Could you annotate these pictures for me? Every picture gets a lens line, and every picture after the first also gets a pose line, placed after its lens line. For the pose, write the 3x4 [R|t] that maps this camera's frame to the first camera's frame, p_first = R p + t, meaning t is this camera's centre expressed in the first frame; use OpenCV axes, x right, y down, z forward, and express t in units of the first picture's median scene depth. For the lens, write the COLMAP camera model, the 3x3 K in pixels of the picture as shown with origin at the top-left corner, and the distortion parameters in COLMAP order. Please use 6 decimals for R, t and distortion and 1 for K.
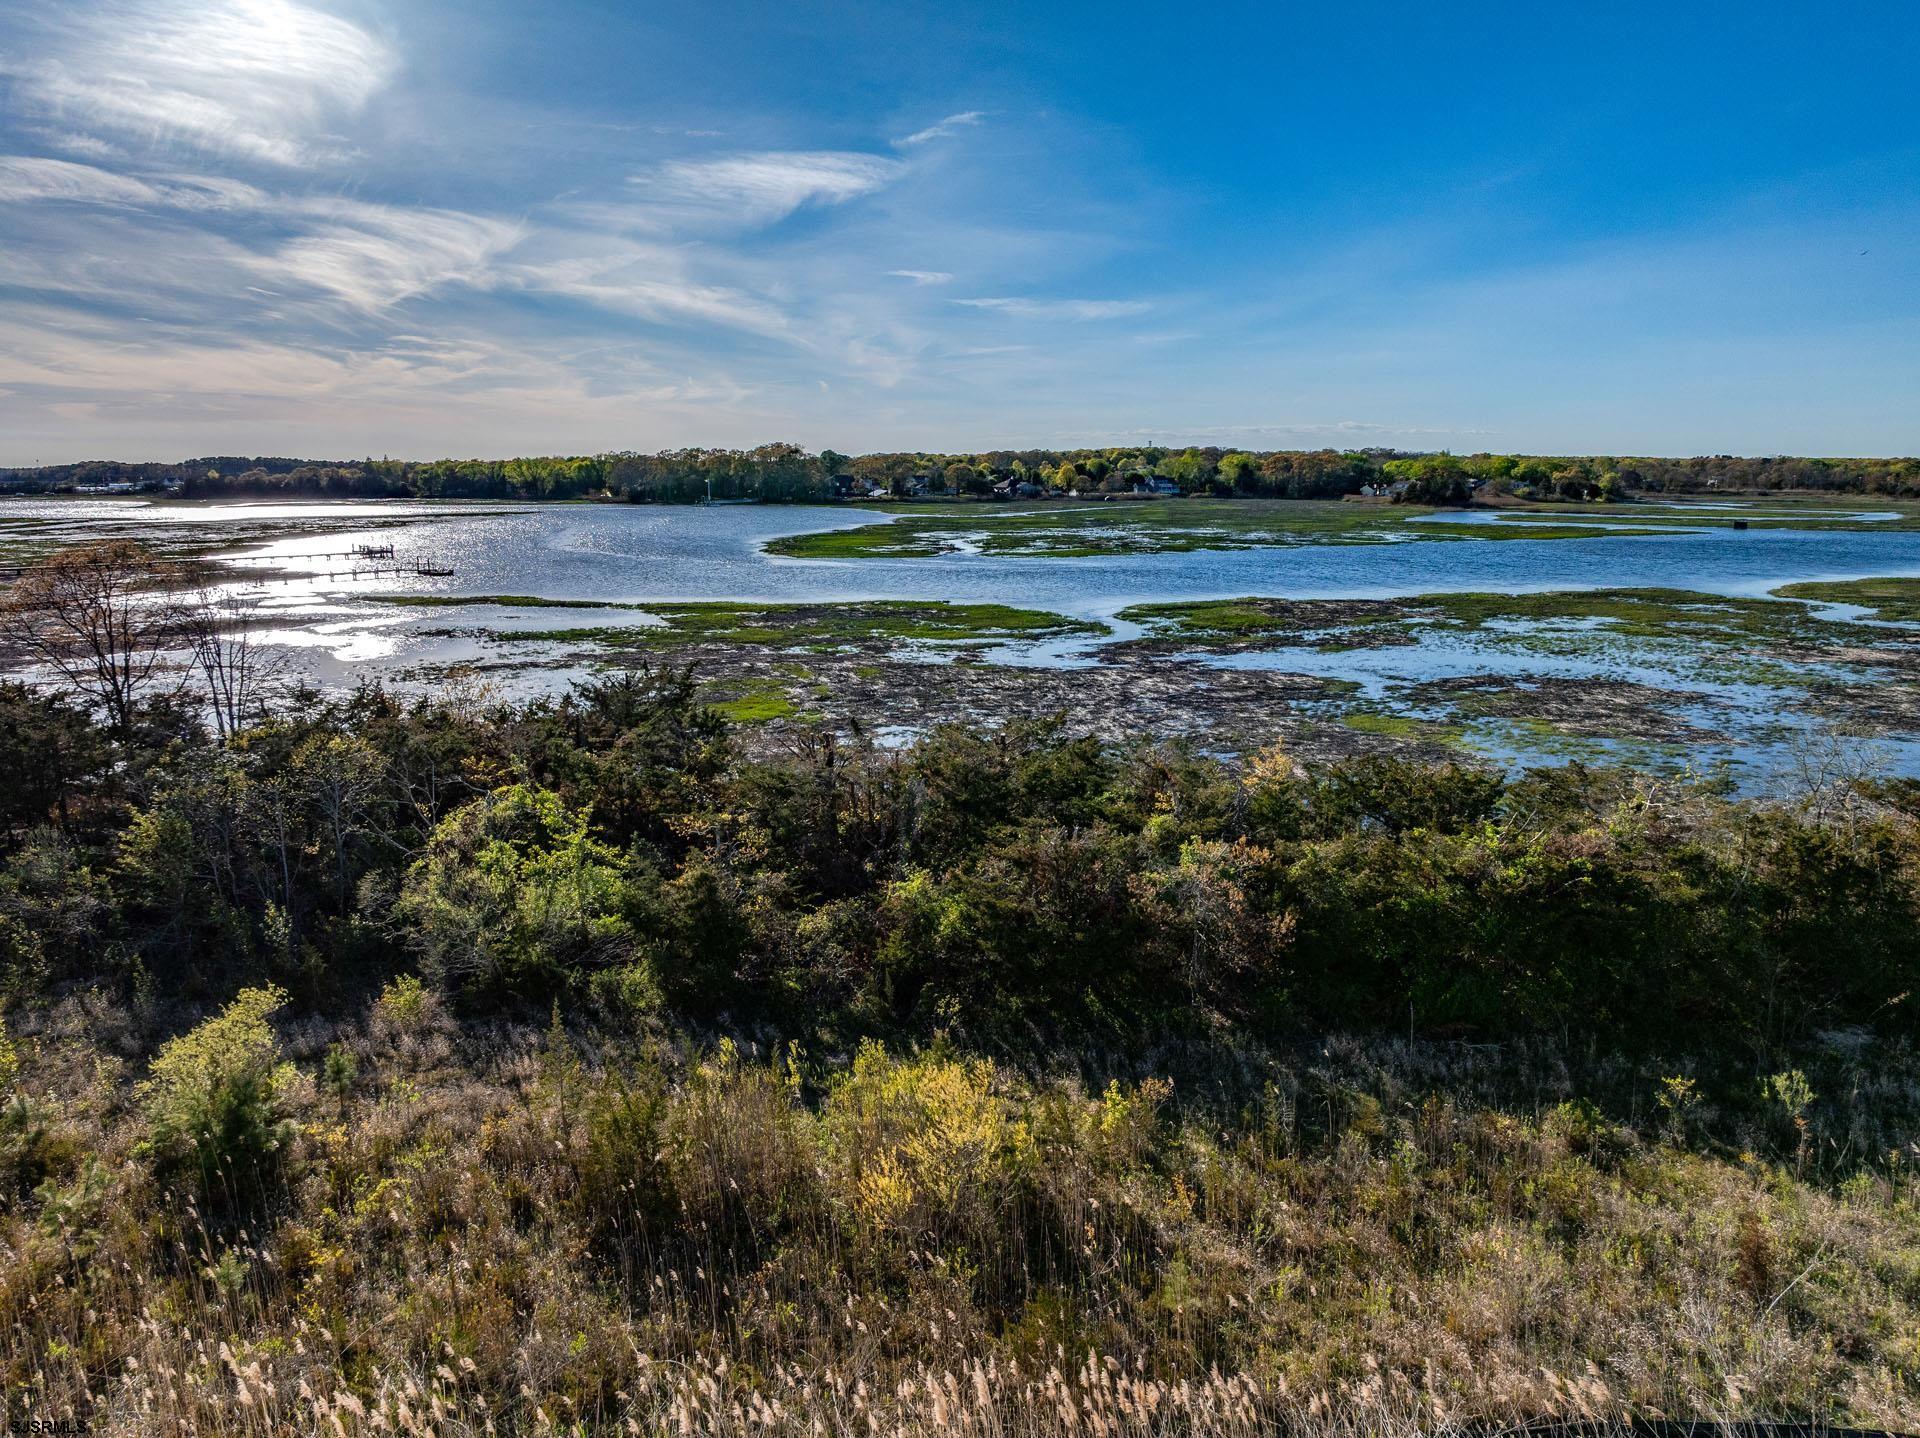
lens RADIAL K [[1350.3, 0, 960.0], [0, 1350.3, 719.0], [0, 0, 1]] dist [-0.047145, 0.010249]
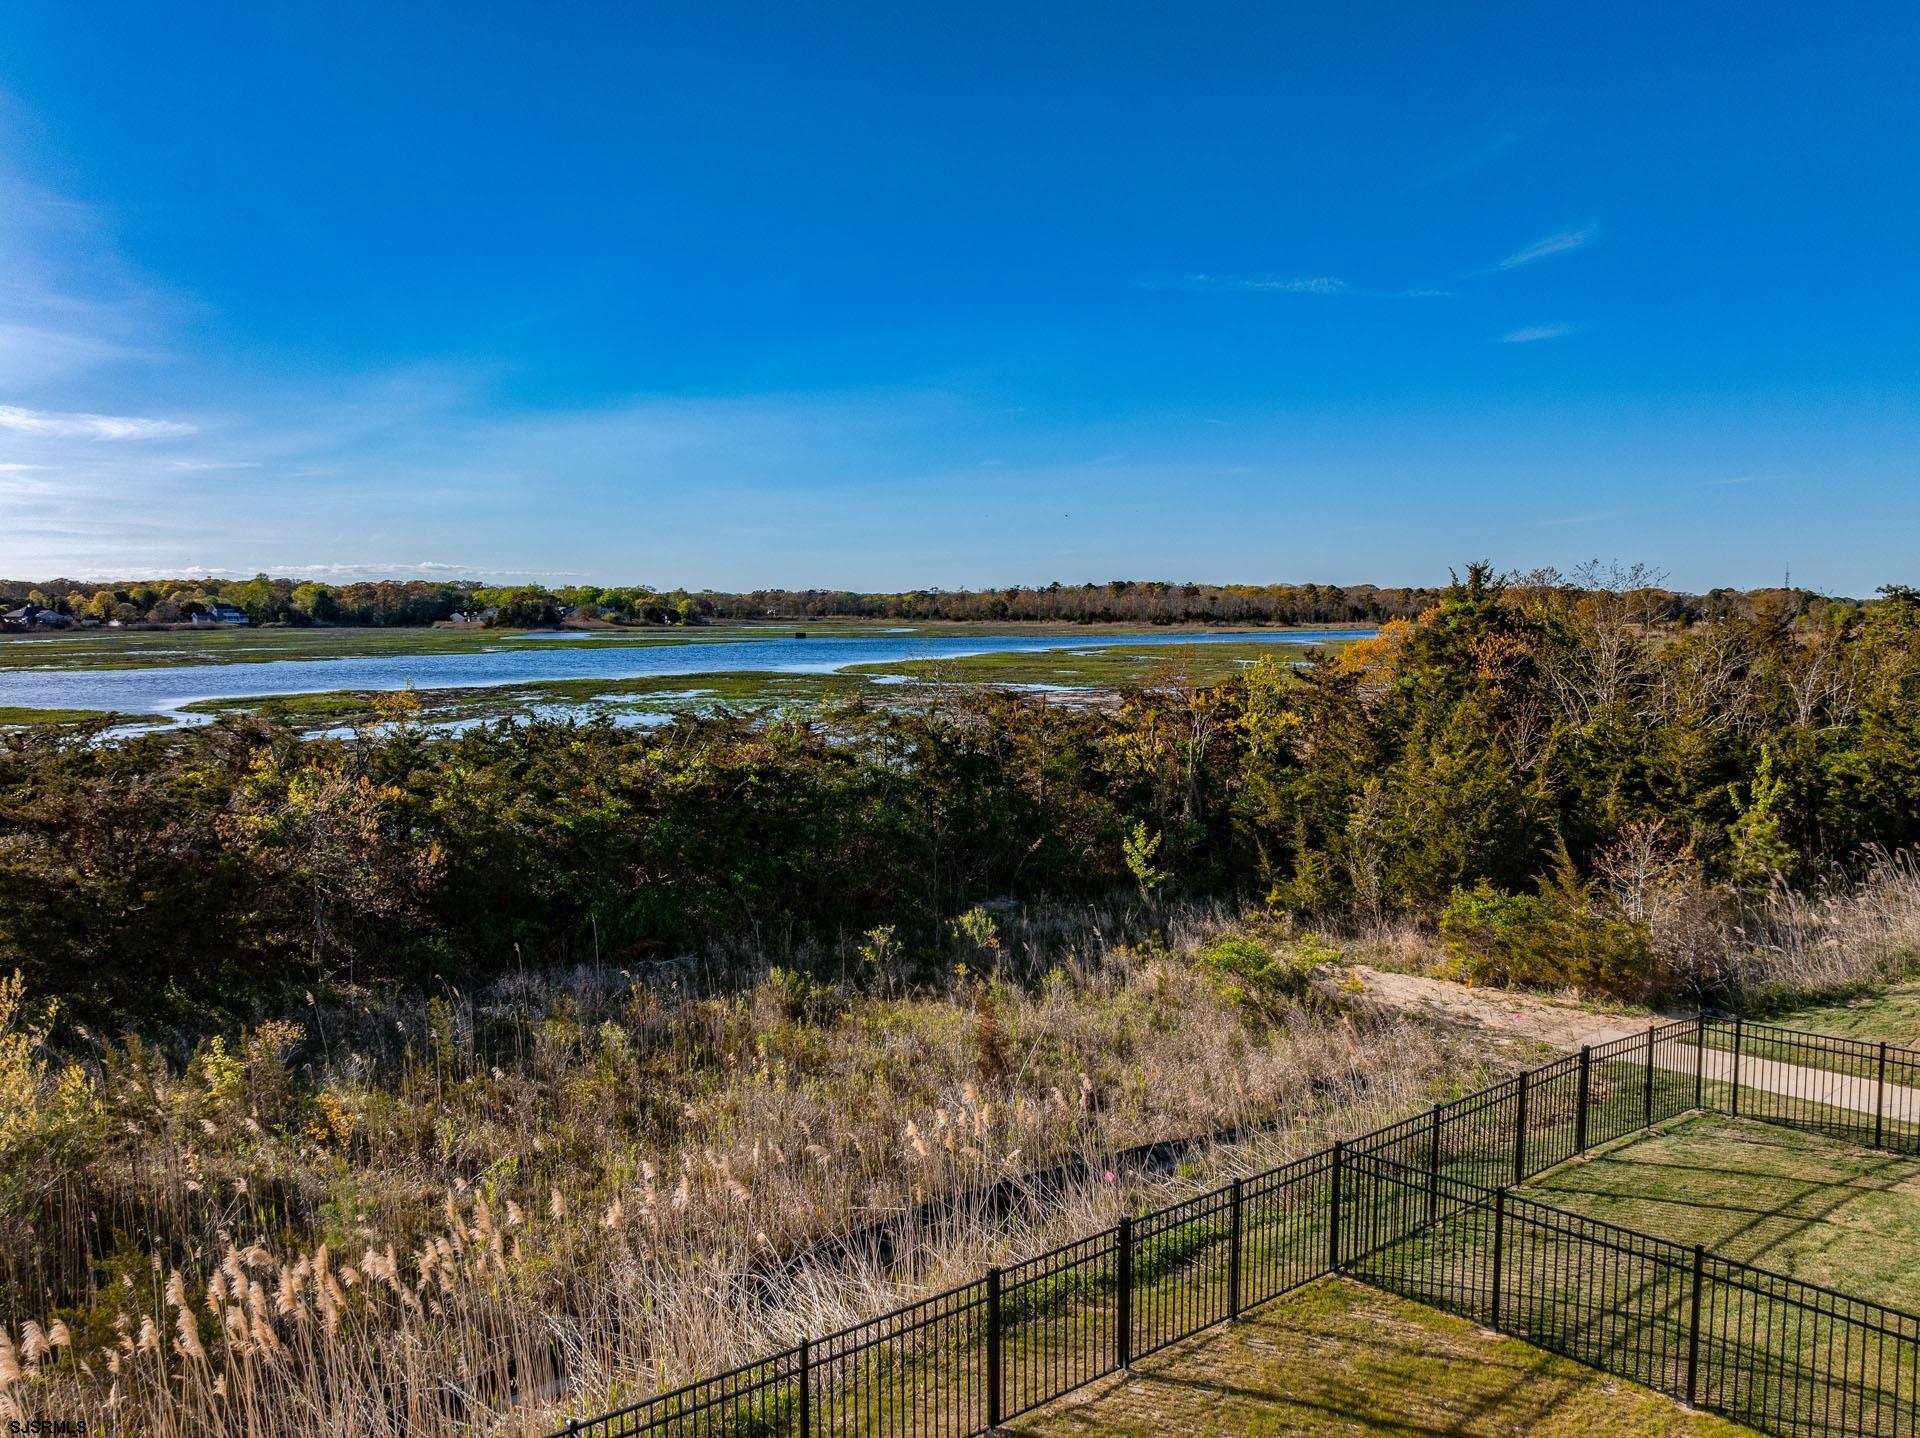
lens RADIAL K [[1350.3, 0, 960.0], [0, 1350.3, 719.0], [0, 0, 1]] dist [-0.047145, 0.010249]
pose [[0.796628, -0.048284, 0.602539, 0.001313], [0.109879, 0.991765, -0.065800, 0.023826], [-0.594399, 0.118625, 0.795373, 0.022014]]
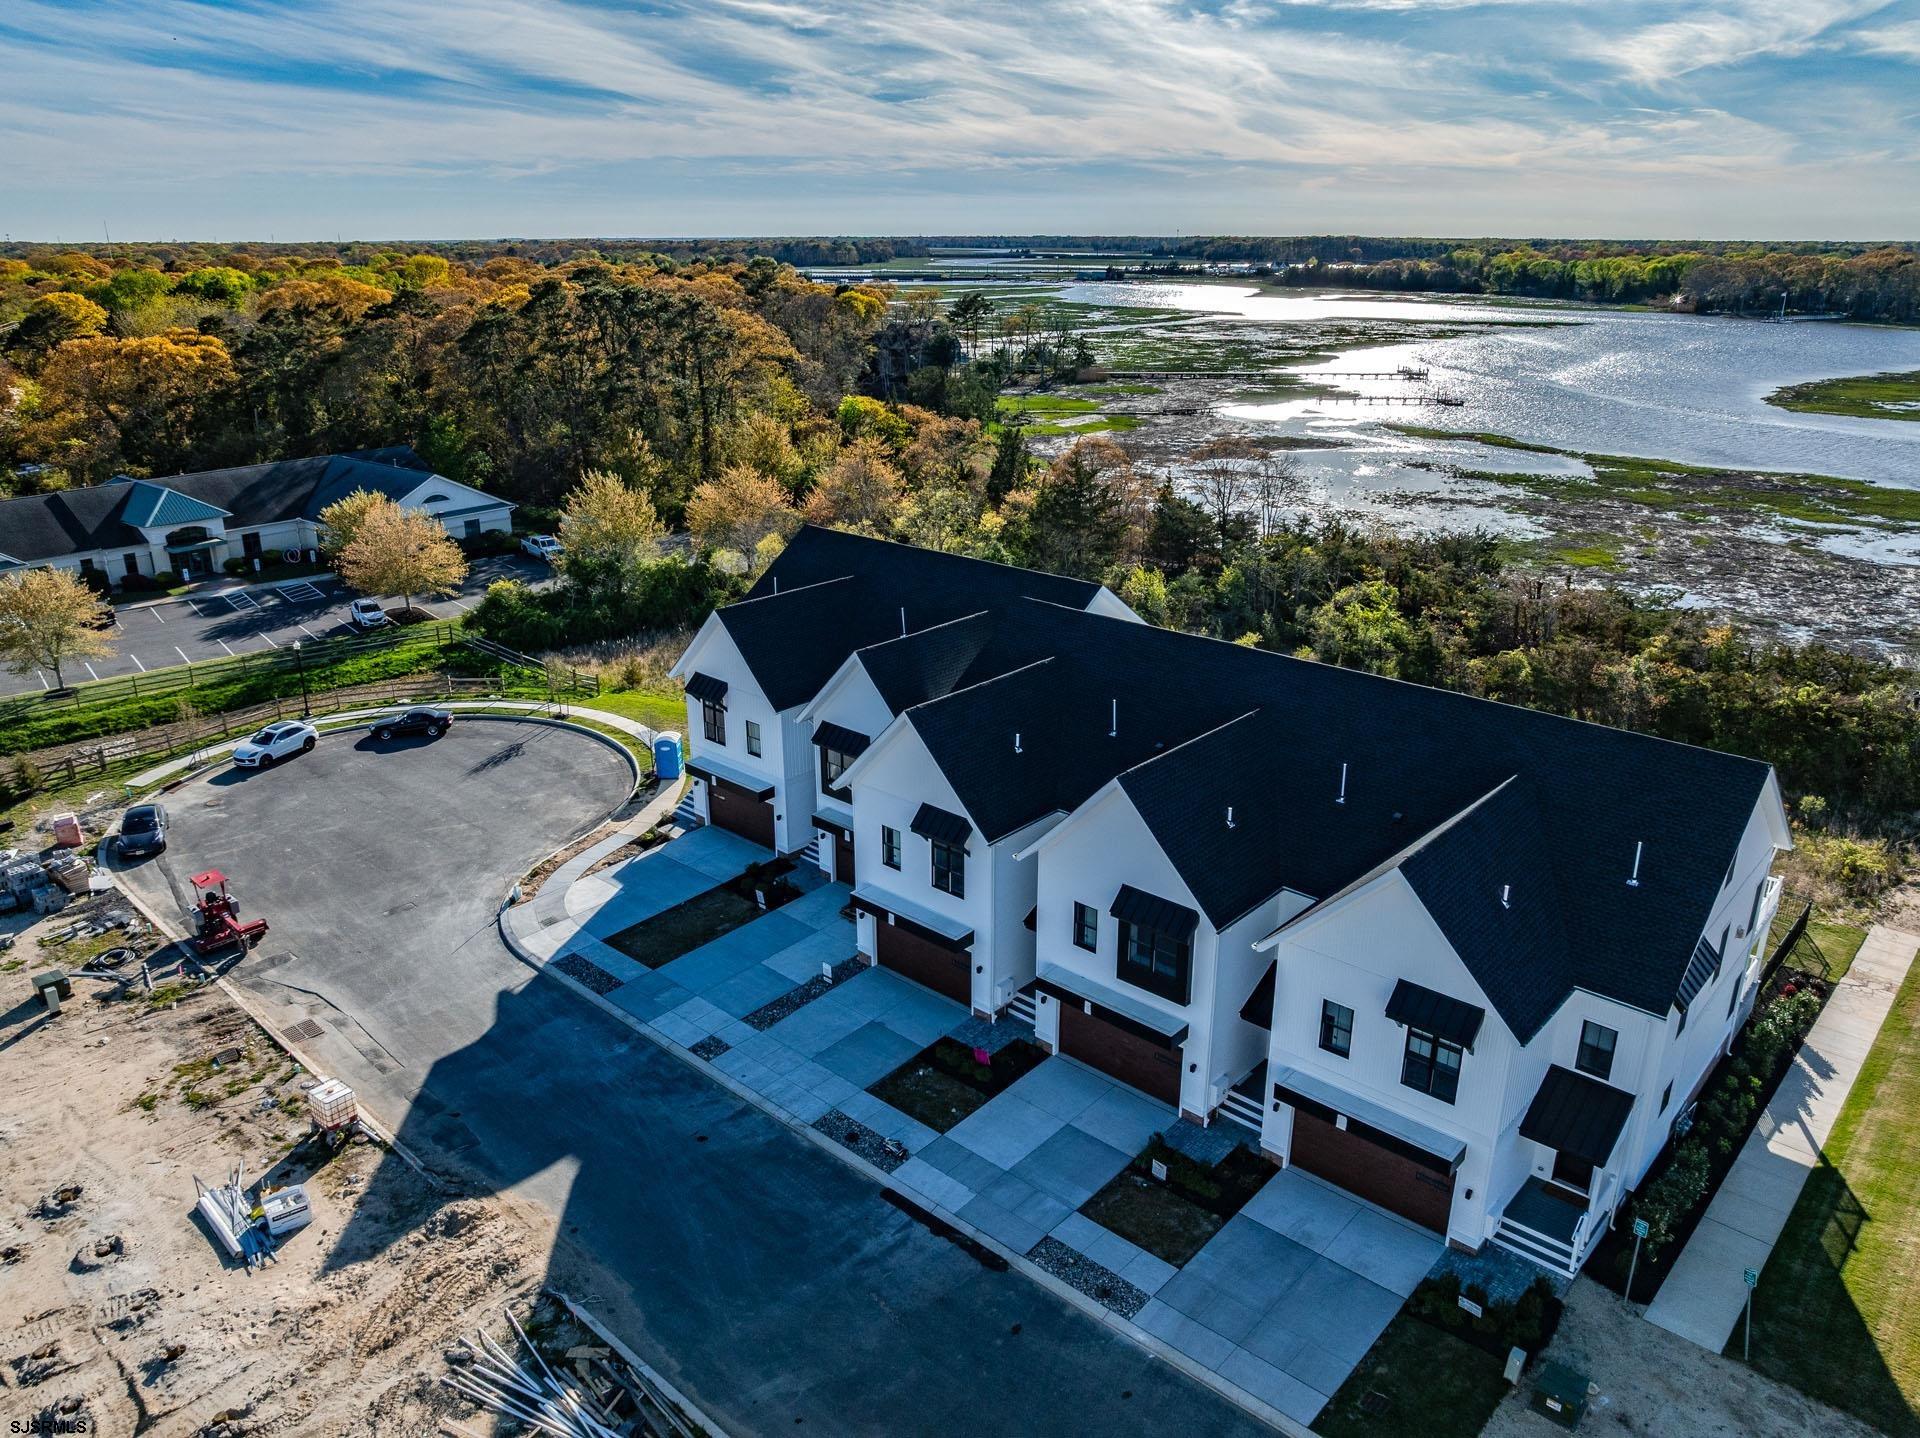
lens RADIAL K [[1355.7, 0, 960.0], [0, 1355.7, 719.0], [0, 0, 1]] dist [-0.045161, 0.000226]
pose [[0.731324, 0.229872, -0.642125, 0.124873], [-0.123972, 0.970609, 0.206272, -0.020118], [0.670668, -0.071246, 0.738328, -0.215382]]
